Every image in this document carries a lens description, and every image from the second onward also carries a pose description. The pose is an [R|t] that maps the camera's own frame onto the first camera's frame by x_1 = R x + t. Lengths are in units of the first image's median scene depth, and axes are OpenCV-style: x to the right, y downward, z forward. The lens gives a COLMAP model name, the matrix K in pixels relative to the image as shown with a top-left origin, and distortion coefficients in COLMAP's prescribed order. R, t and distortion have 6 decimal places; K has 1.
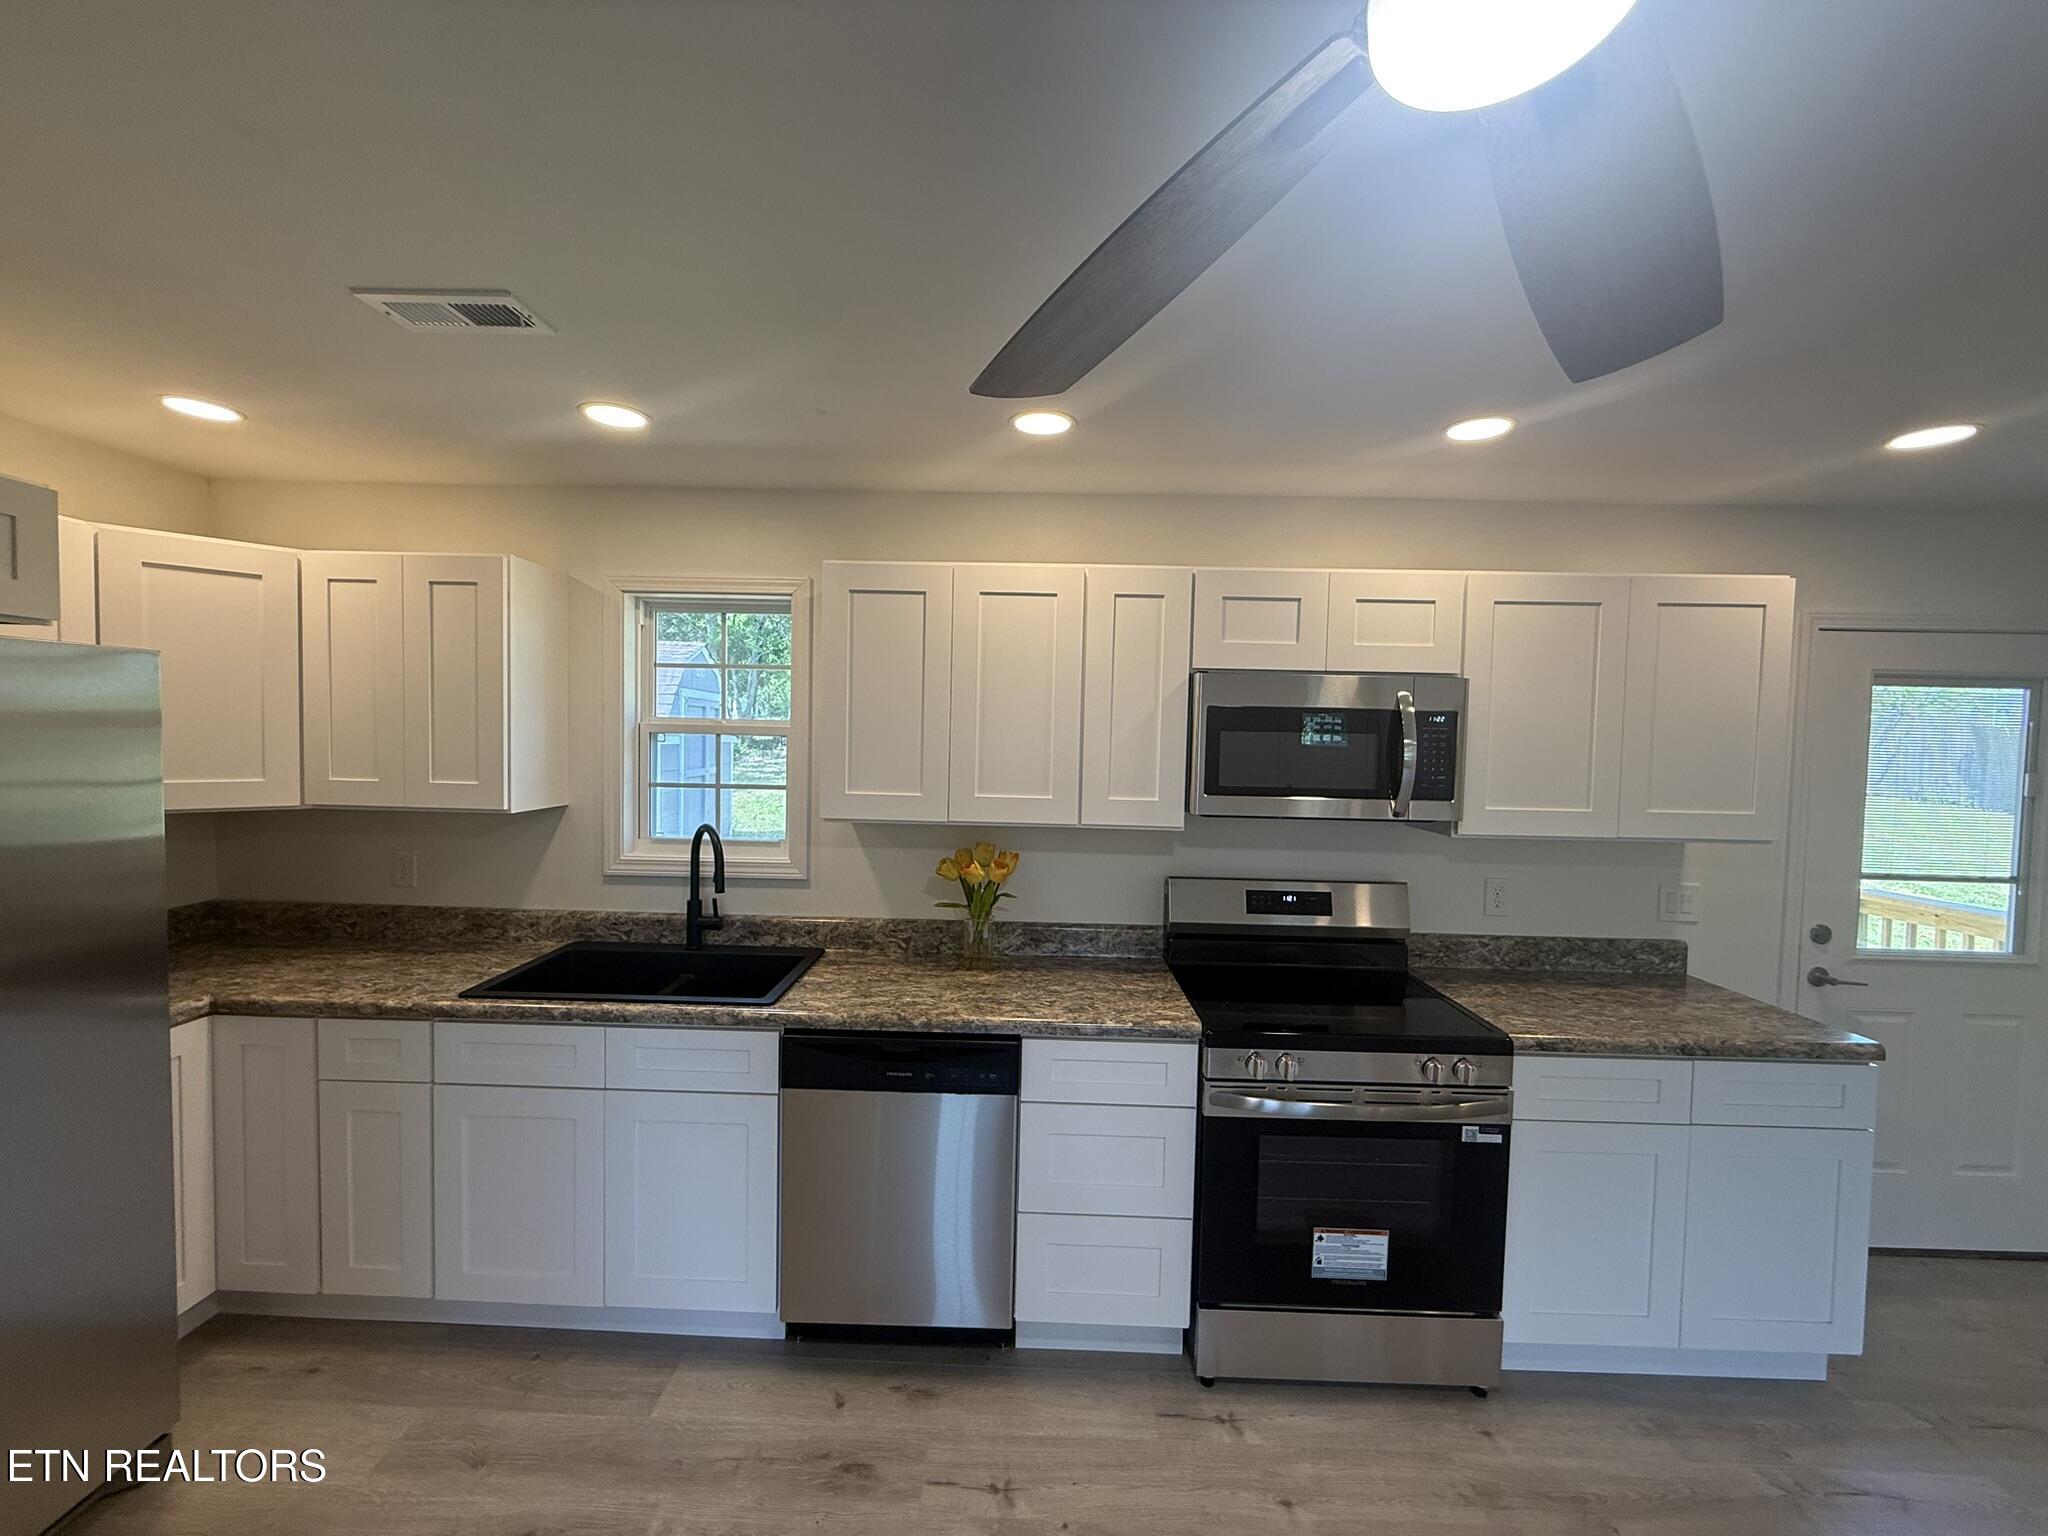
lens RADIAL K [[815.8, 0, 1013.6], [0, 815.8, 768.6], [0, 0, 1]] dist [-0.000520, -0.000038]
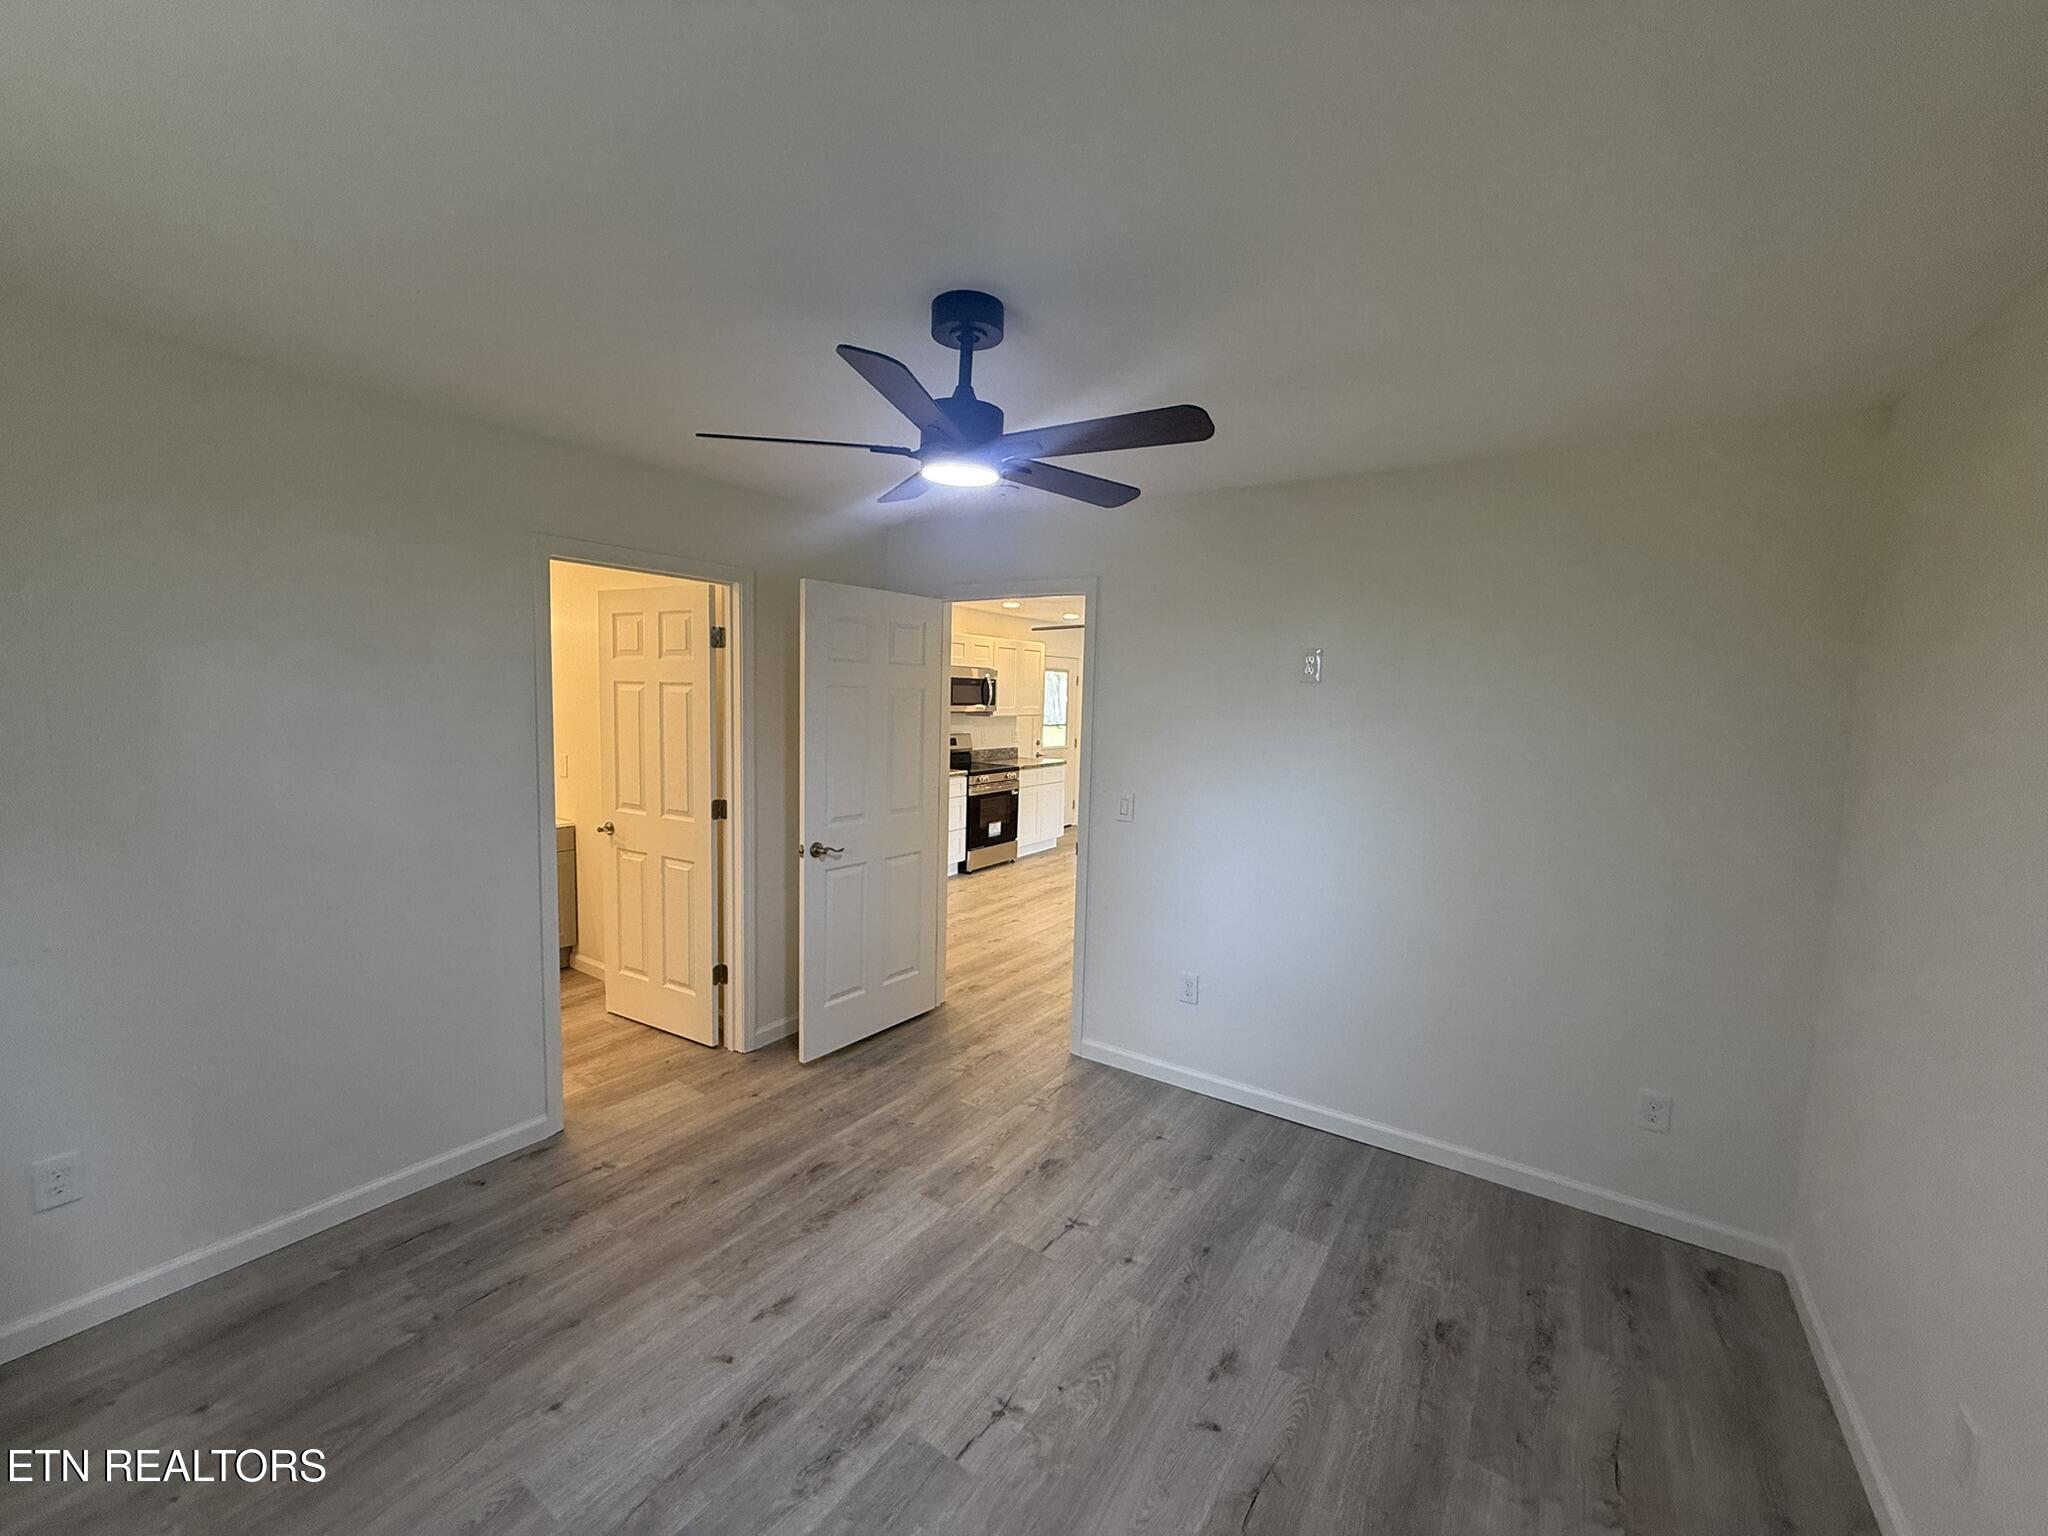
lens RADIAL K [[815.8, 0, 1013.6], [0, 815.8, 768.6], [0, 0, 1]] dist [-0.000520, -0.000038]
pose [[0.544881, -0.085350, 0.834158, -2.236181], [0.015140, 0.995645, 0.091983, -0.011317], [-0.838376, -0.037491, 0.543801, -0.918265]]
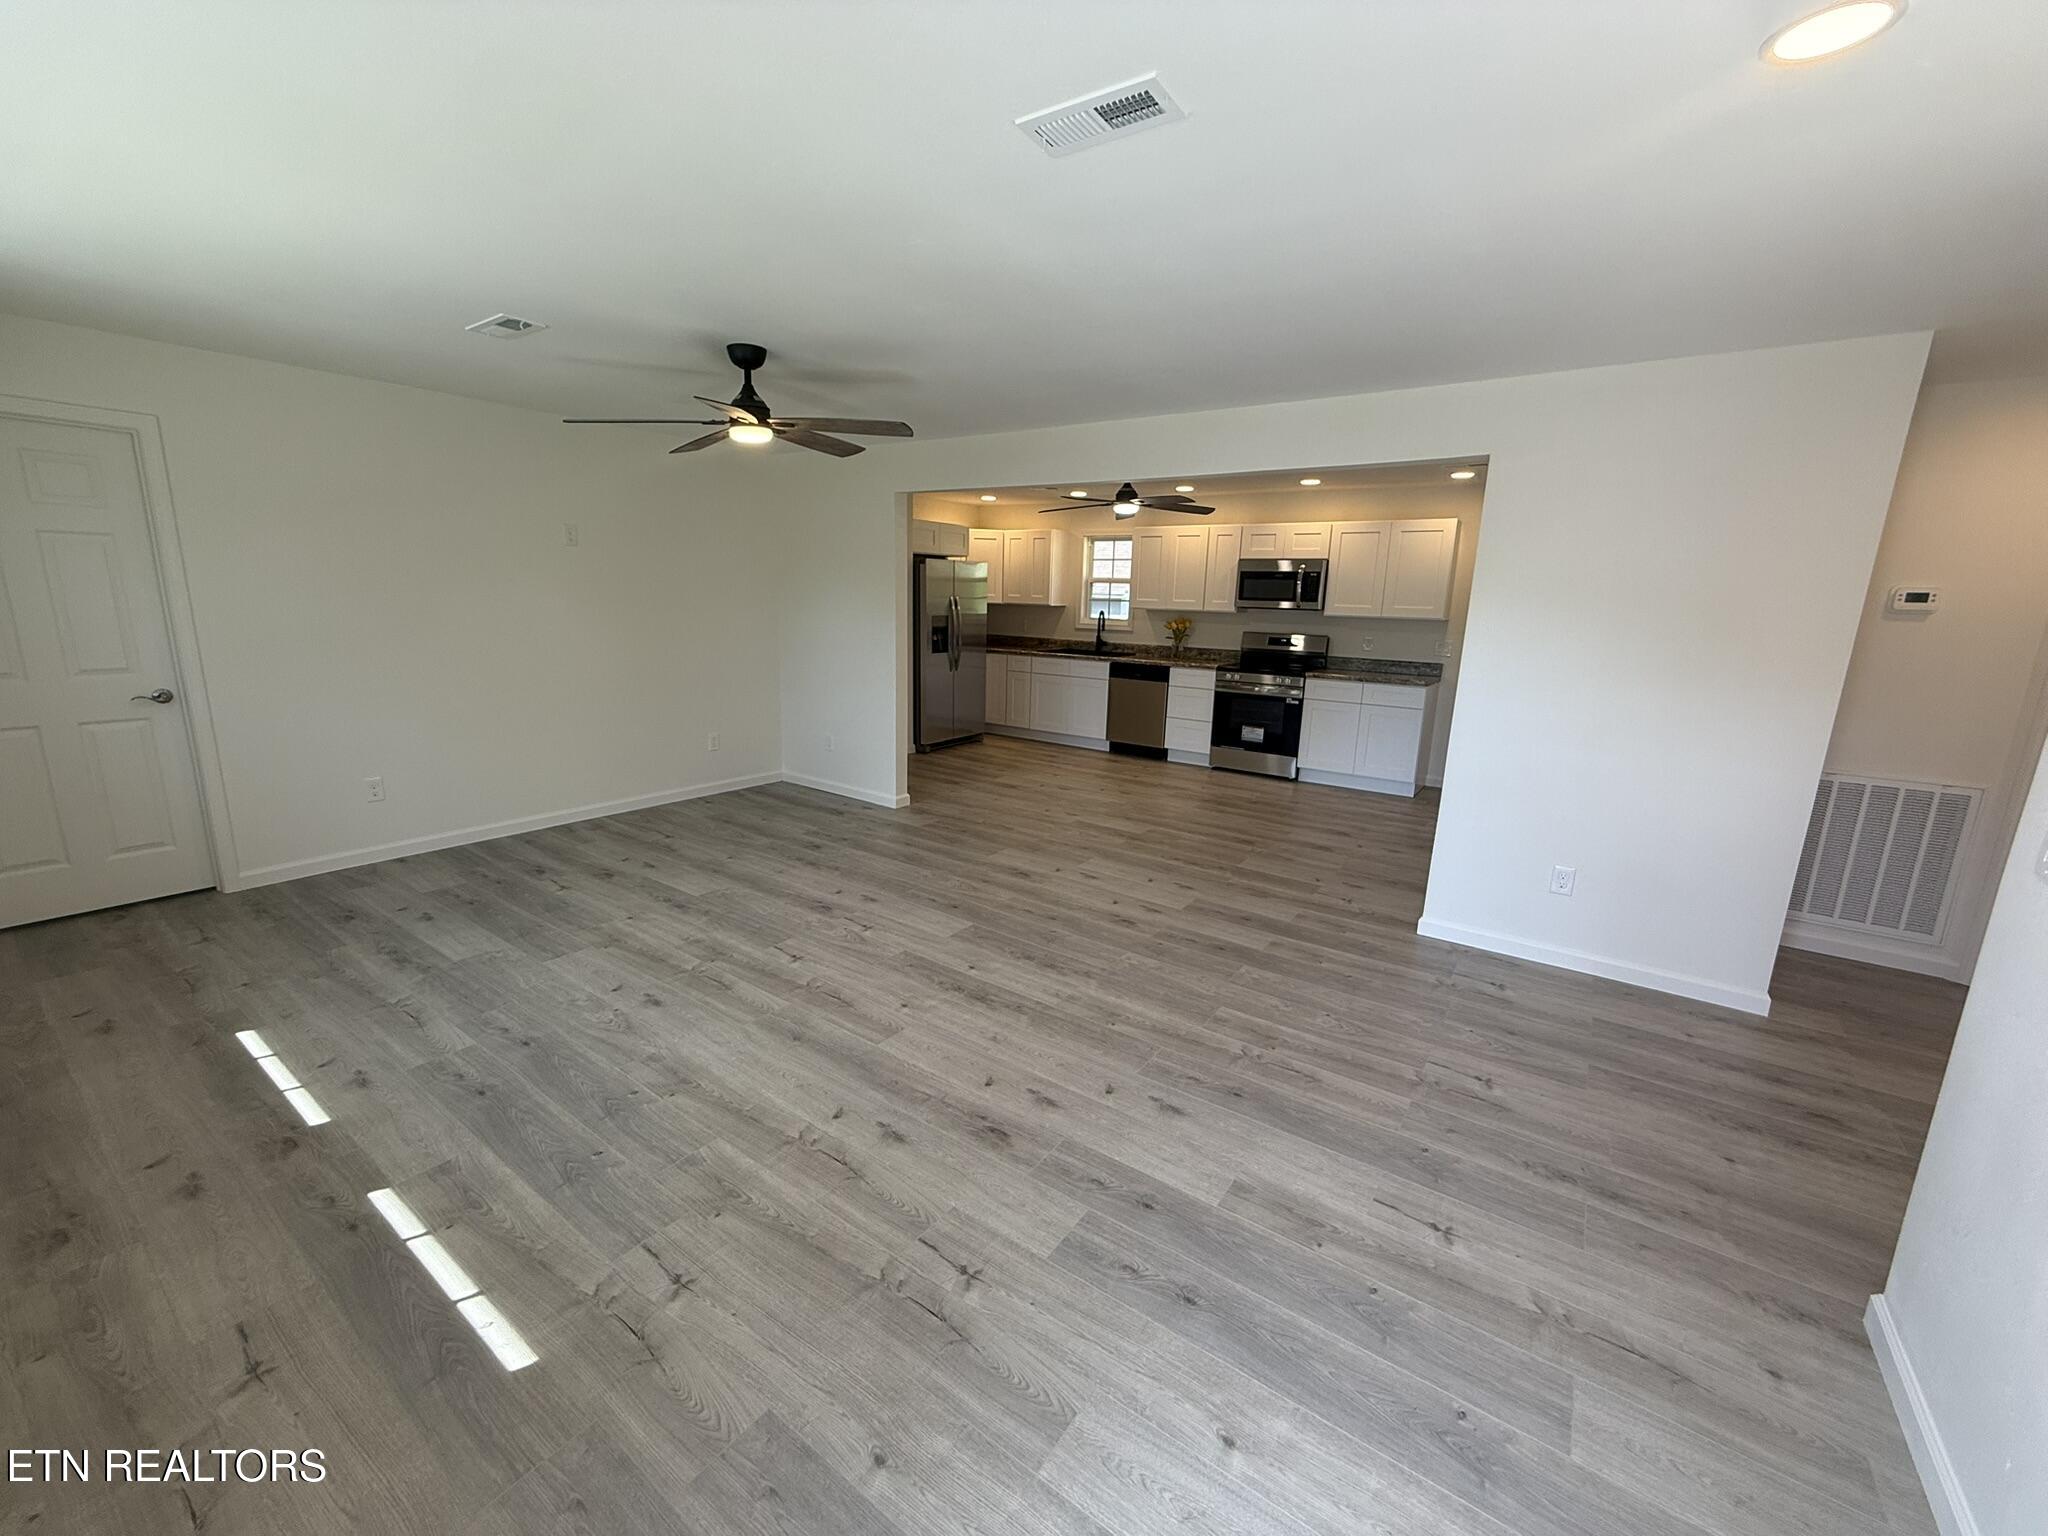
lens RADIAL K [[815.8, 0, 1013.6], [0, 815.8, 768.6], [0, 0, 1]] dist [-0.000520, -0.000038]
pose [[0.824553, 0.118998, -0.553129, 1.300202], [-0.030487, 0.985556, 0.166582, 0.170319], [0.564963, -0.120492, 0.816271, -2.078113]]
